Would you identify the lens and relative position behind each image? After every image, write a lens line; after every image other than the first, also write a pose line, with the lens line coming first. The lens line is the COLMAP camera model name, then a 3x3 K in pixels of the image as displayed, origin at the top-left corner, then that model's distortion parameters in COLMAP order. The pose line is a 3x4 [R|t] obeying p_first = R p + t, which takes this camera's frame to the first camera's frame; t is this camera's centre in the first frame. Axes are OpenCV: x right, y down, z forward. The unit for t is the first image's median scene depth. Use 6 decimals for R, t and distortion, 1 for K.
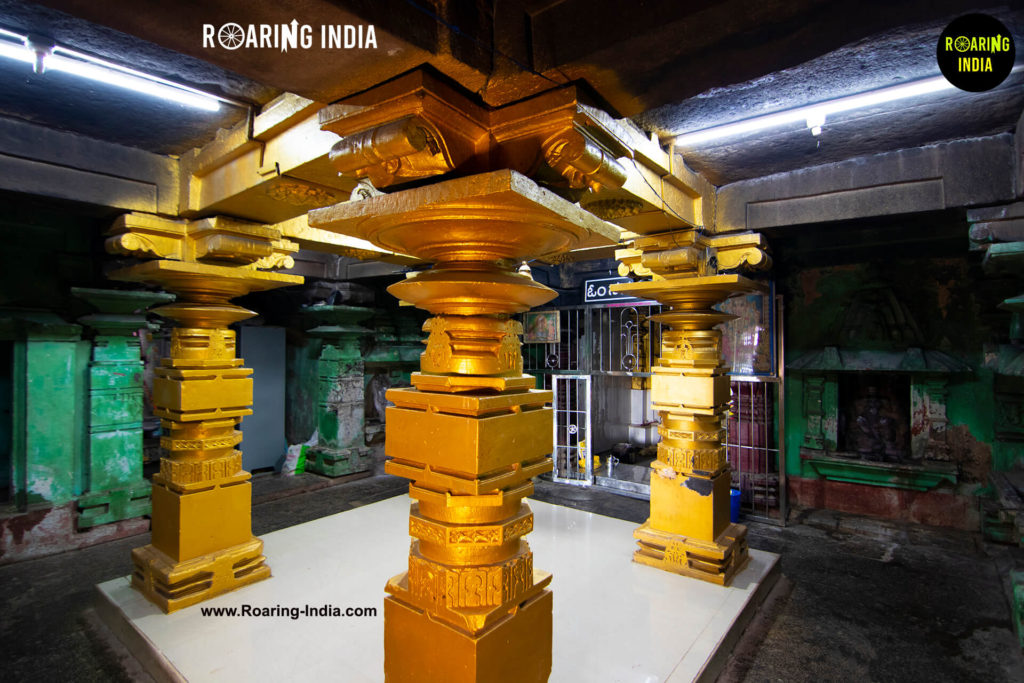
lens RADIAL K [[516.8, 0, 508.6], [0, 516.8, 343.9], [0, 0, 1]] dist [-0.008478, -0.010305]
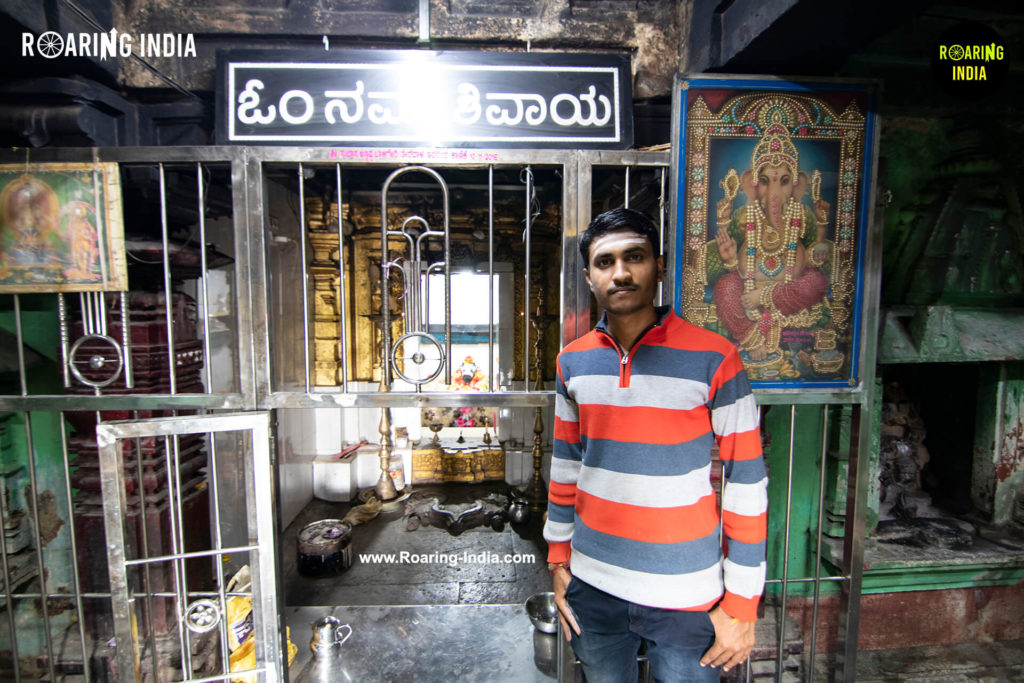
lens RADIAL K [[515.6, 0, 504.8], [0, 515.6, 335.9], [0, 0, 1]] dist [-0.006355, -0.012774]
pose [[0.756671, -0.050365, 0.651853, 0.104556], [-0.003663, 0.996686, 0.081259, -0.002200], [-0.653786, -0.063874, 0.753979, 0.948929]]
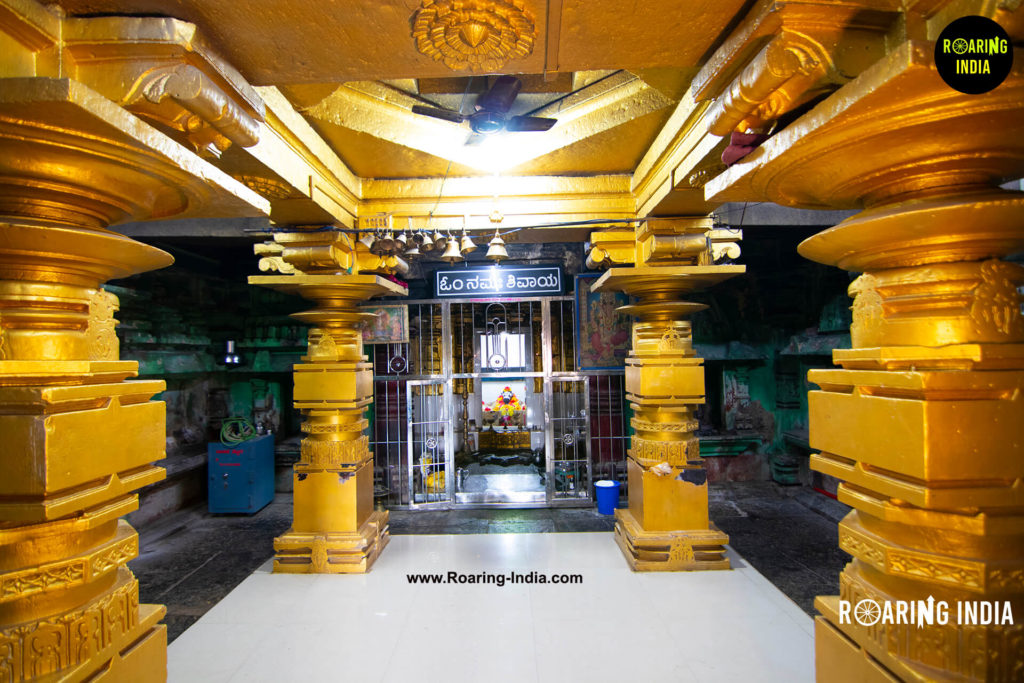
lens RADIAL K [[516.8, 0, 508.6], [0, 516.8, 343.9], [0, 0, 1]] dist [-0.008478, -0.010305]
pose [[0.789827, -0.006713, 0.613293, -0.399404], [0.020351, 0.999676, -0.015267, 0.021475], [-0.612992, 0.024540, 0.789708, 0.326546]]
